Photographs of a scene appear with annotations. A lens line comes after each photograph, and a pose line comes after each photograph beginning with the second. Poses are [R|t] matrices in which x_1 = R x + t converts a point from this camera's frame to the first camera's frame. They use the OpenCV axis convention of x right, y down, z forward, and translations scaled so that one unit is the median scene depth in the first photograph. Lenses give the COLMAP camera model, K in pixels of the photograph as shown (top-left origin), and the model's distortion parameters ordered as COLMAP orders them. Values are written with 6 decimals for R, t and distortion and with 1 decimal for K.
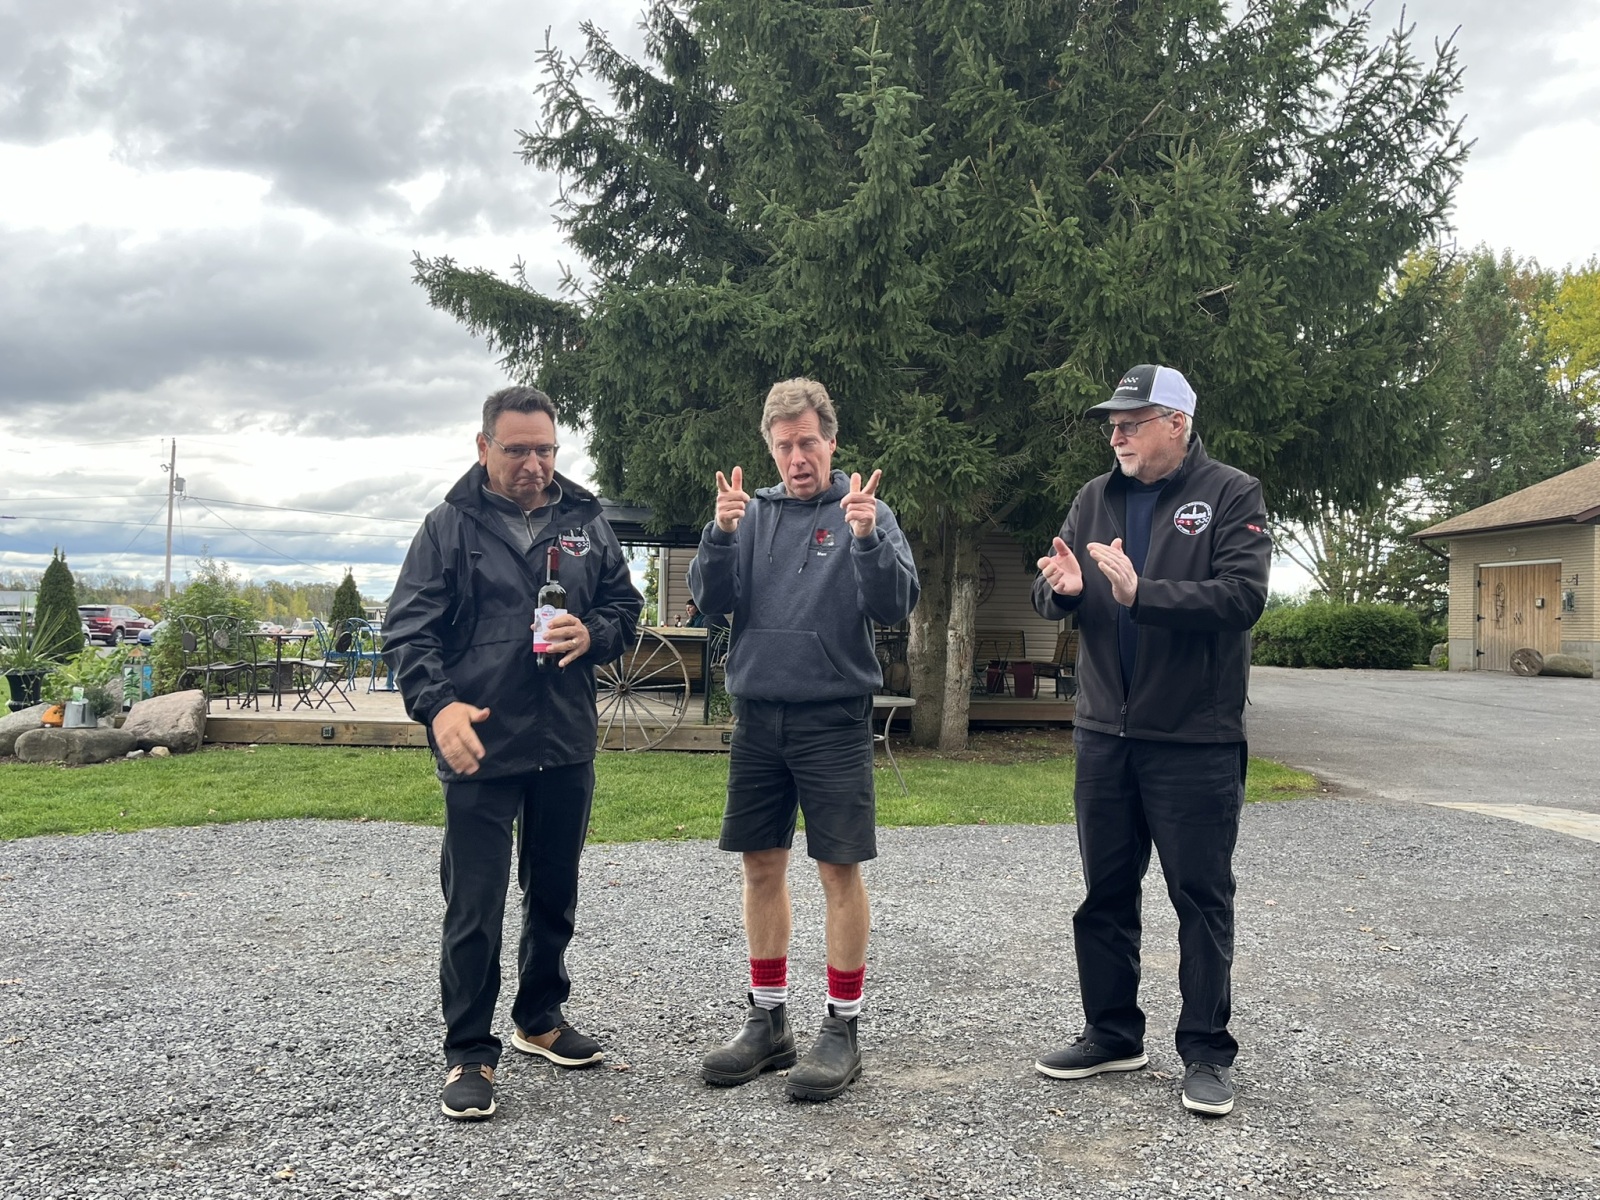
lens RADIAL K [[1299.8, 0, 806.2], [0, 1299.8, 587.8], [0, 0, 1]] dist [0.026216, -0.036863]
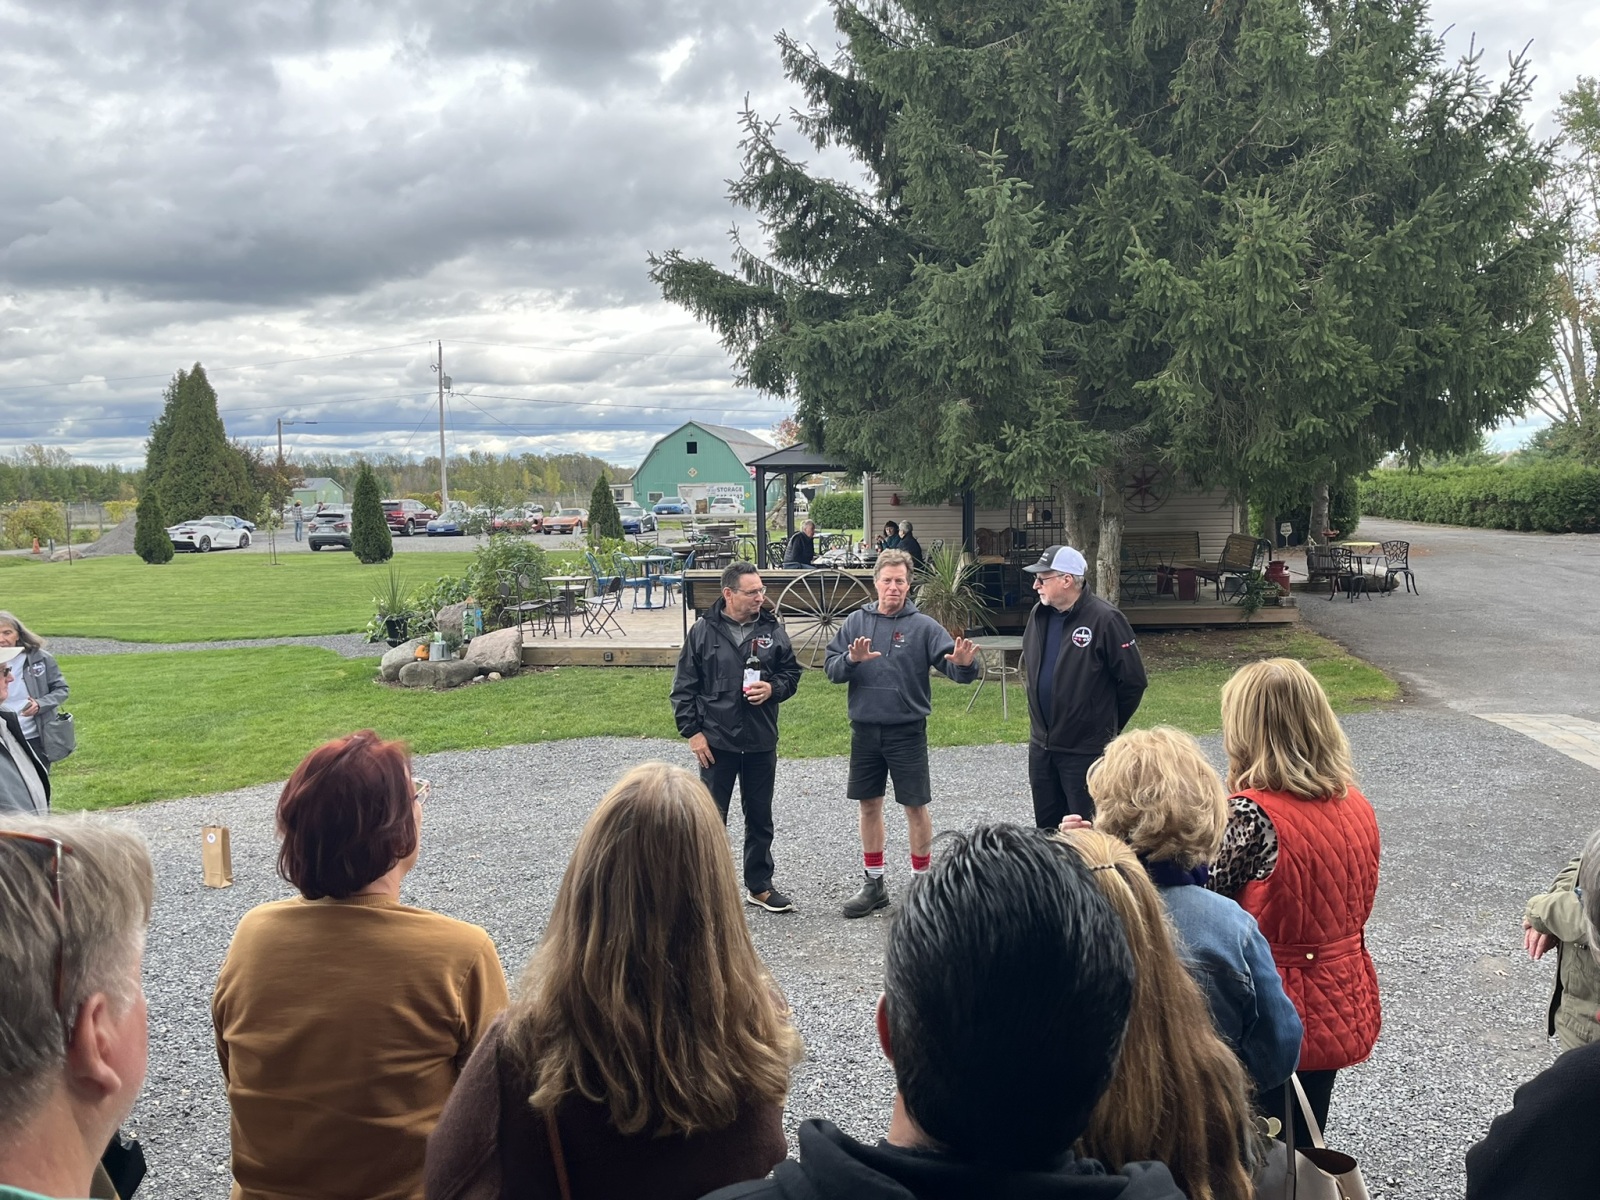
lens RADIAL K [[1299.8, 0, 798.7], [0, 1299.8, 605.6], [0, 0, 1]] dist [0.026216, -0.036863]
pose [[0.982747, -0.014939, -0.184351, 0.075595], [0.038324, 0.991548, 0.123947, -0.106467], [0.180941, -0.128874, 0.975014, -0.273869]]
